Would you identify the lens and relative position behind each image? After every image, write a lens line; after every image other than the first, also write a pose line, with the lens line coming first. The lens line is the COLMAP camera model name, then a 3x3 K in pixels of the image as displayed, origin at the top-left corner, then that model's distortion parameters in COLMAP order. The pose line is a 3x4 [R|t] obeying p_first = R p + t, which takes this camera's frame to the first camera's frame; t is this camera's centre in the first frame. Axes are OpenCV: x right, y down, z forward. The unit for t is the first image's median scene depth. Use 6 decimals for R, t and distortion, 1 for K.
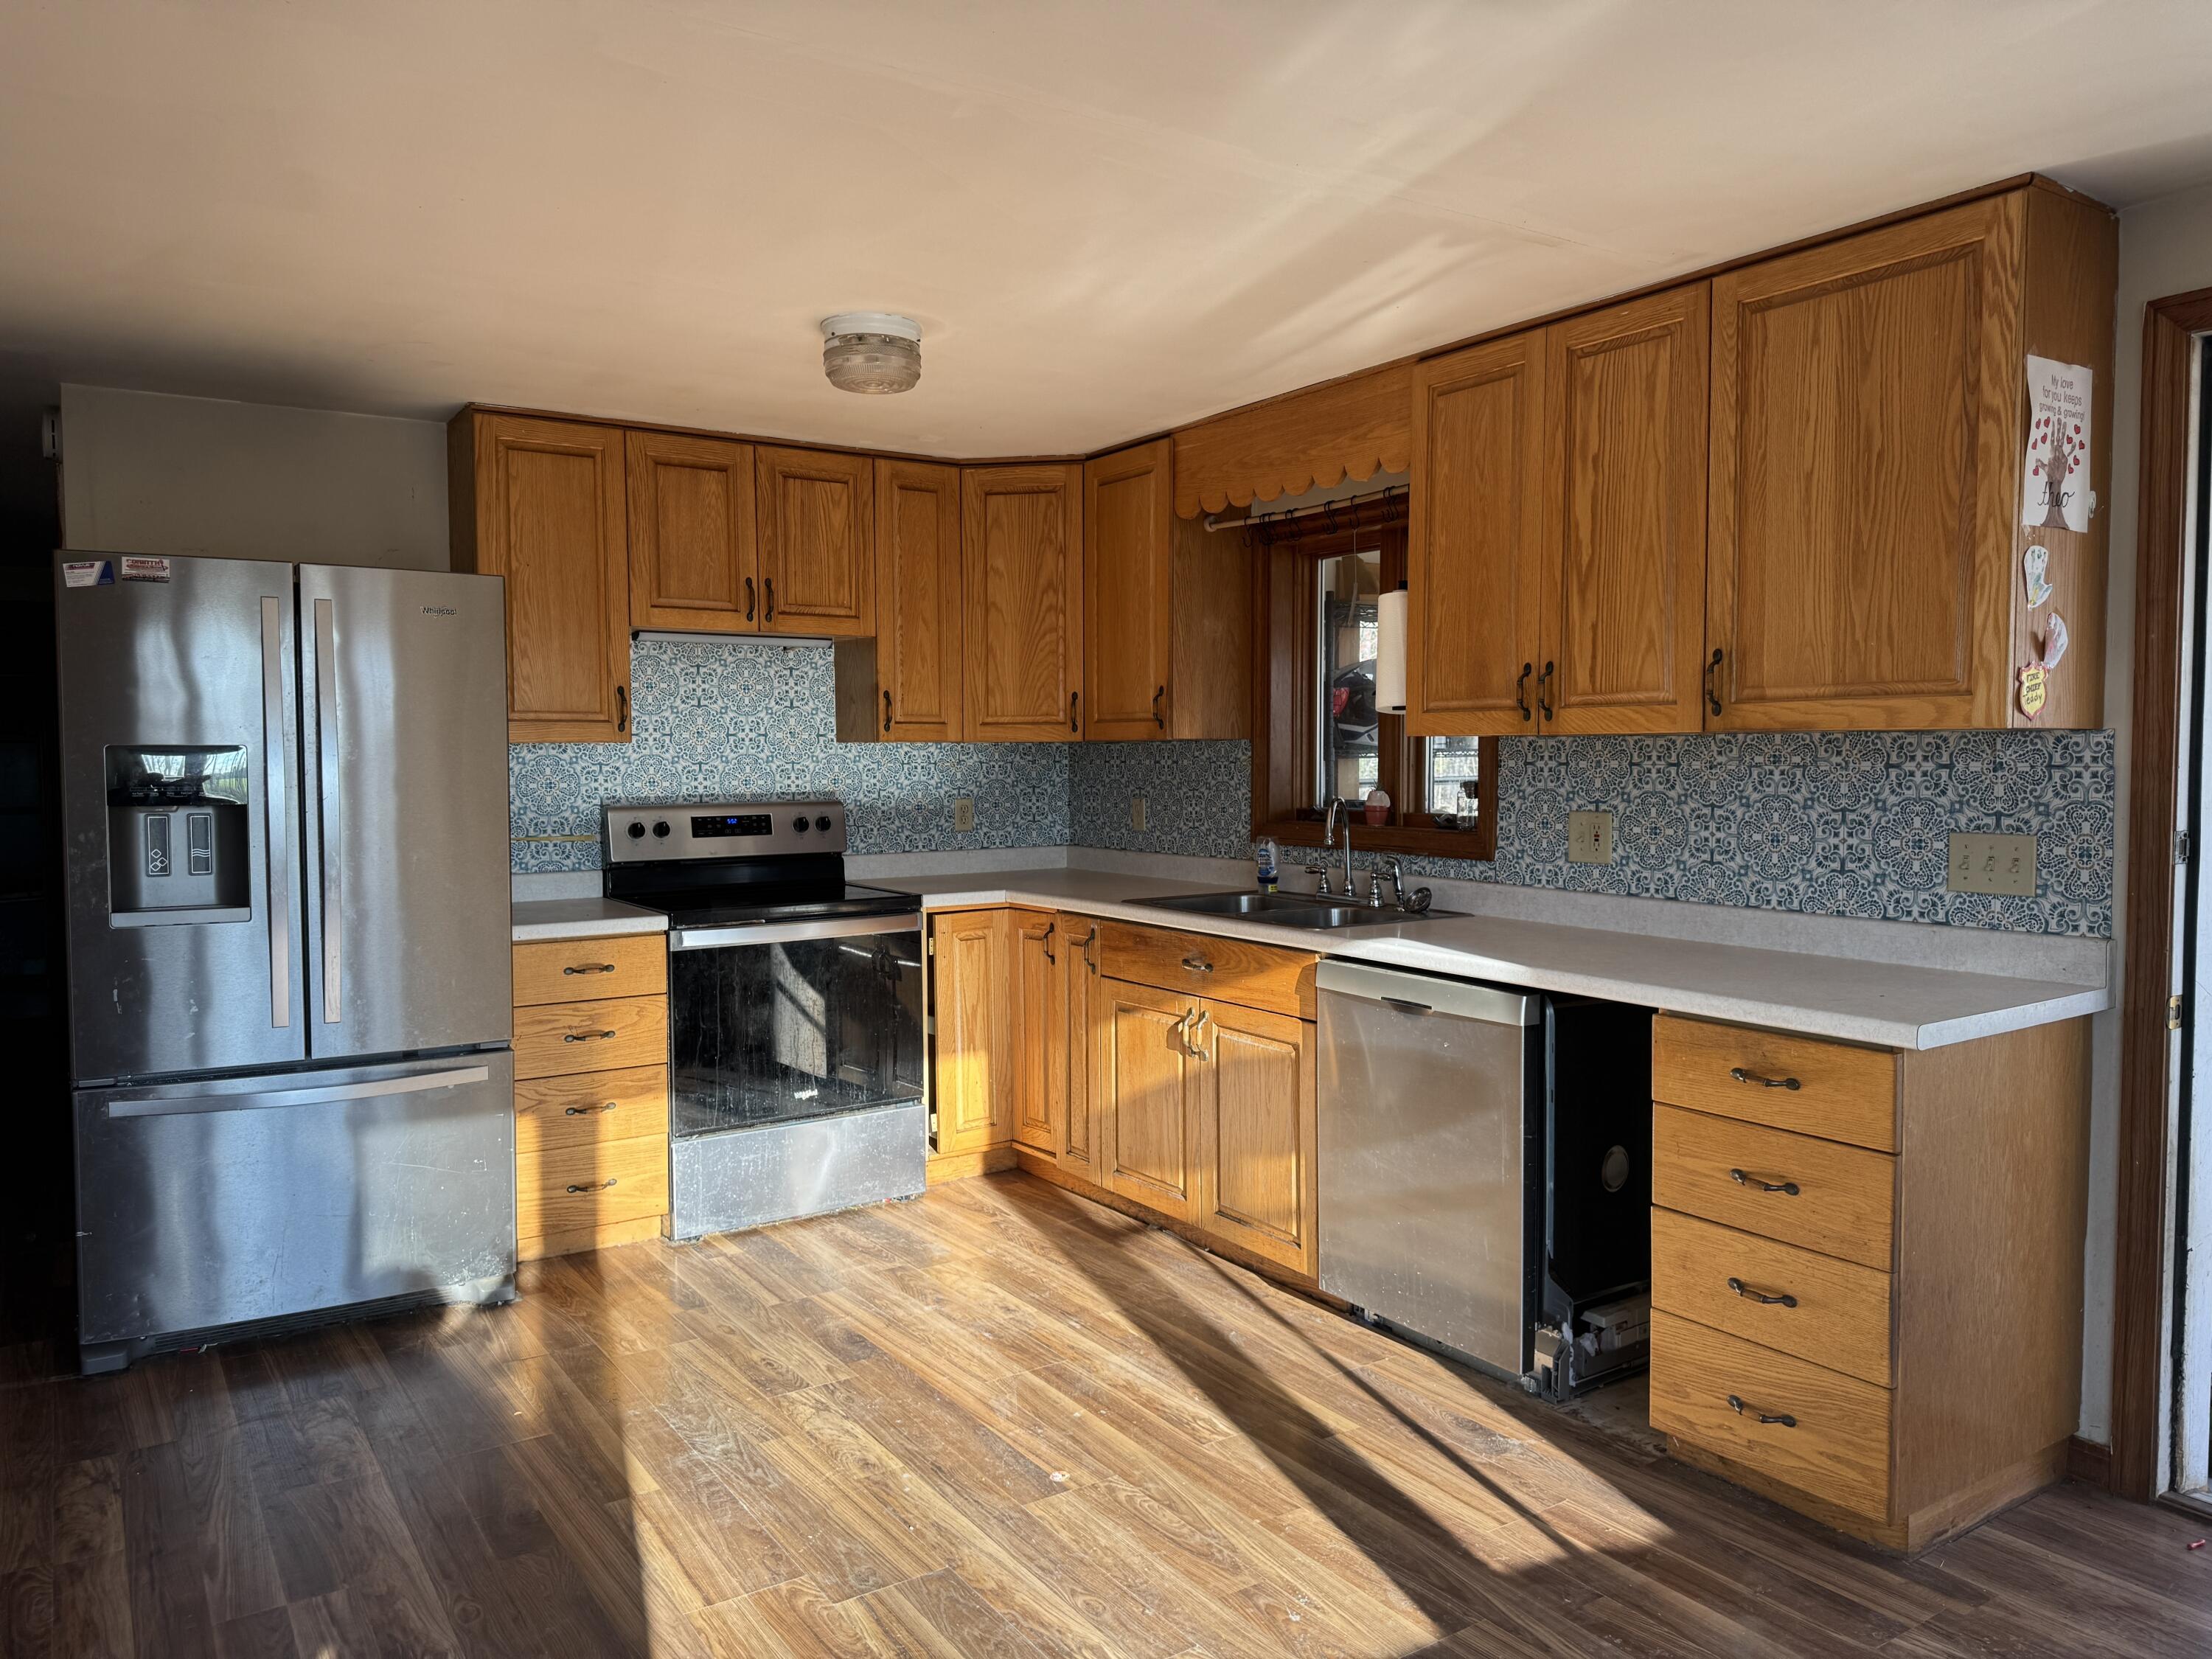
lens RADIAL K [[1547.4, 0, 1106.0], [0, 1547.4, 829.5], [0, 0, 1]] dist [0.162019, -0.356398]
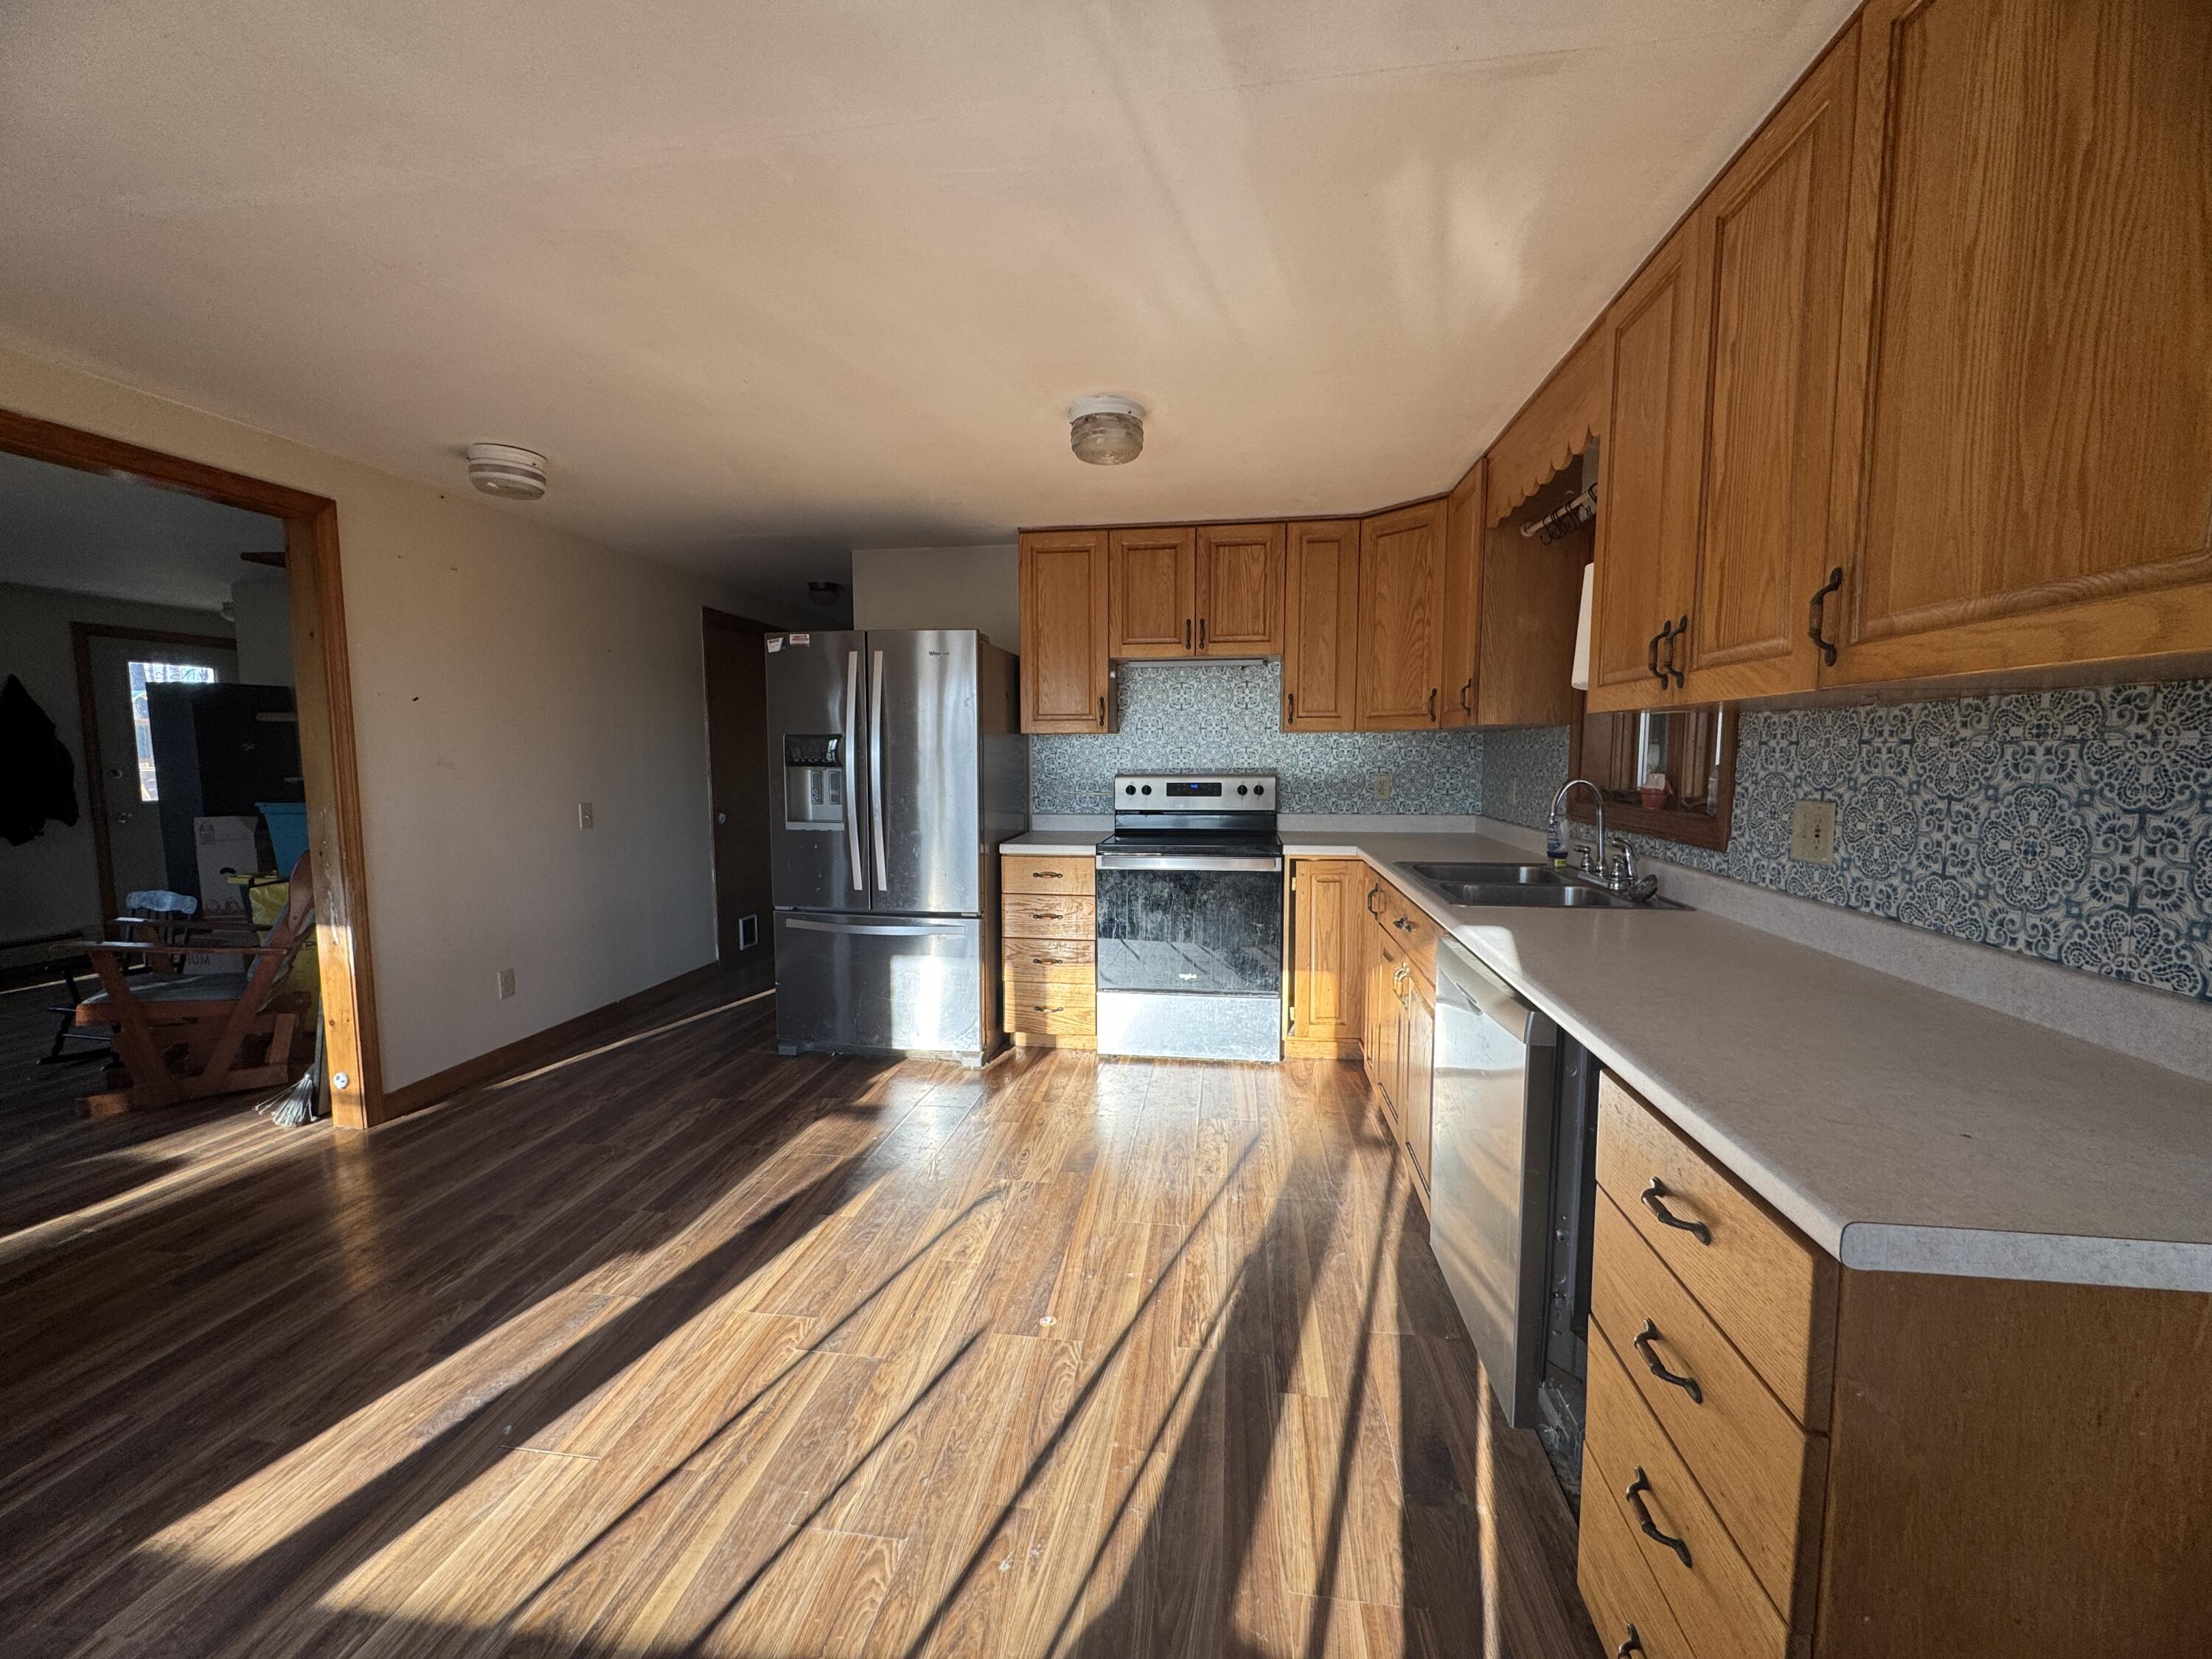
lens RADIAL K [[883.2, 0, 1103.1], [0, 883.2, 832.2], [0, 0, 1]] dist [-0.004886, 0.000467]
pose [[0.743354, 0.063579, -0.665870, 0.367176], [-0.034972, 0.997805, 0.056232, -0.008566], [0.667983, -0.018514, 0.743946, 0.440740]]
